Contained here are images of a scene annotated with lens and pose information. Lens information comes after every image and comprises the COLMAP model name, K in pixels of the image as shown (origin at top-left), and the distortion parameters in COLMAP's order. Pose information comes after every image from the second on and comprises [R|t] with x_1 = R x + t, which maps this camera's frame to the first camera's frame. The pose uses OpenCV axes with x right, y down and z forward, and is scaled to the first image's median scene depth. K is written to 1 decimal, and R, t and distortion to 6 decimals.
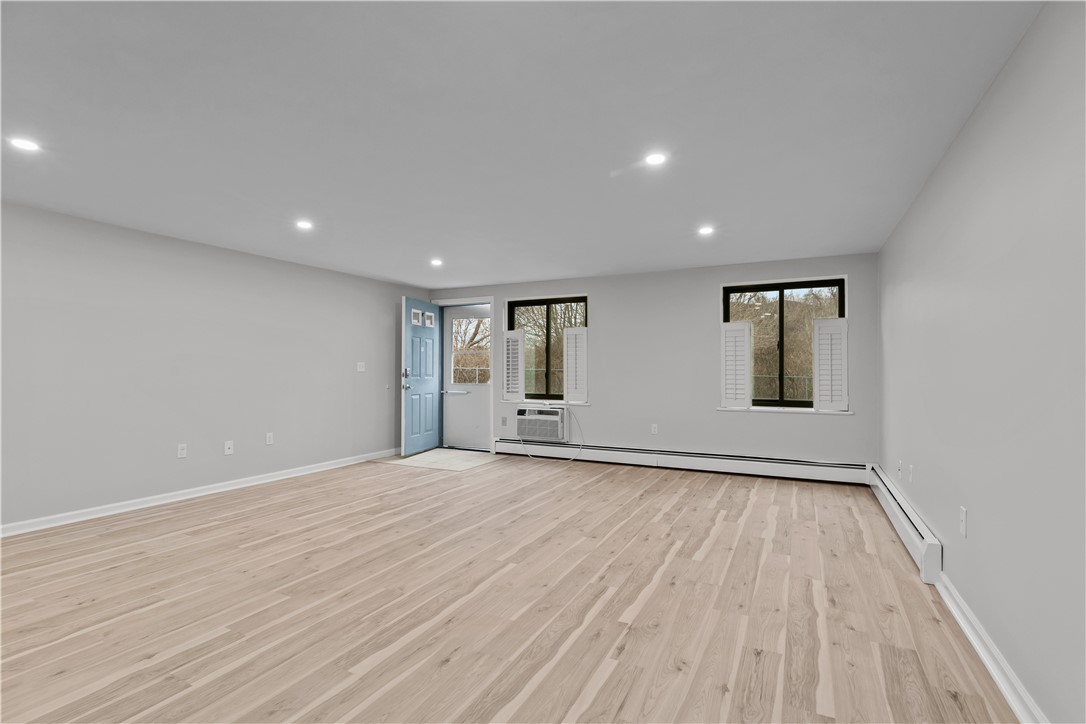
lens RADIAL K [[513.2, 0, 531.0], [0, 513.2, 358.8], [0, 0, 1]] dist [-0.001045, -0.000664]
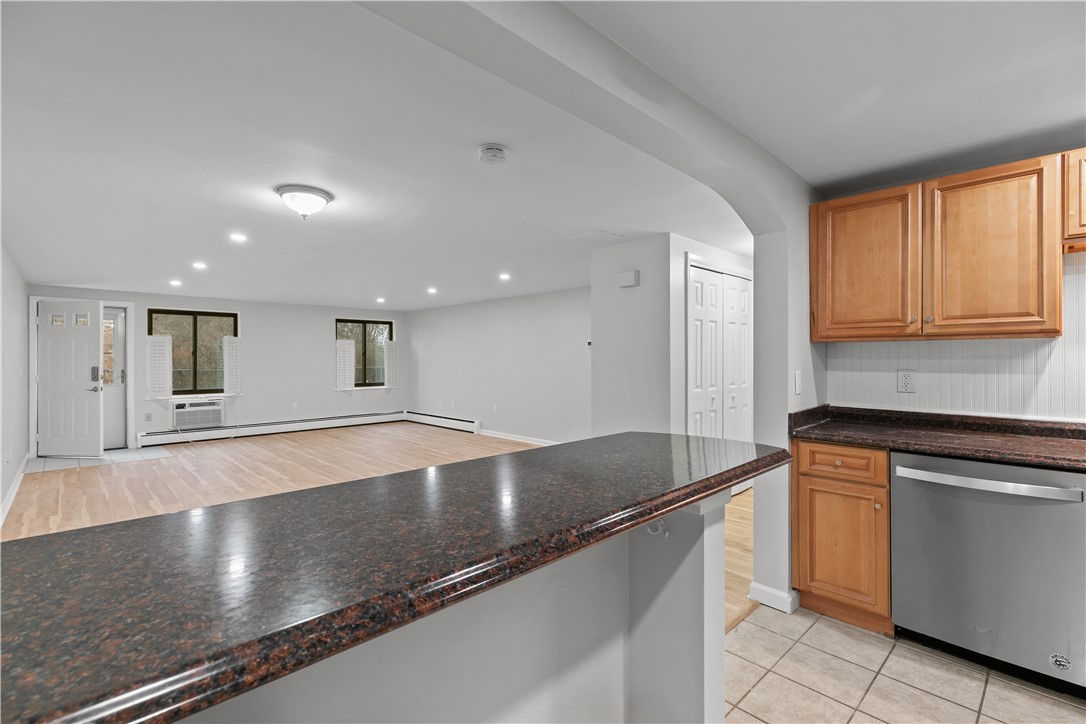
lens RADIAL K [[491.7, 0, 540.7], [0, 491.7, 357.2], [0, 0, 1]] dist [0.005624, -0.000993]
pose [[0.319768, 0.001779, 0.947494, -1.574921], [-0.017190, 0.999845, 0.003924, -0.051130], [-0.947340, -0.017542, 0.319749, -0.280199]]
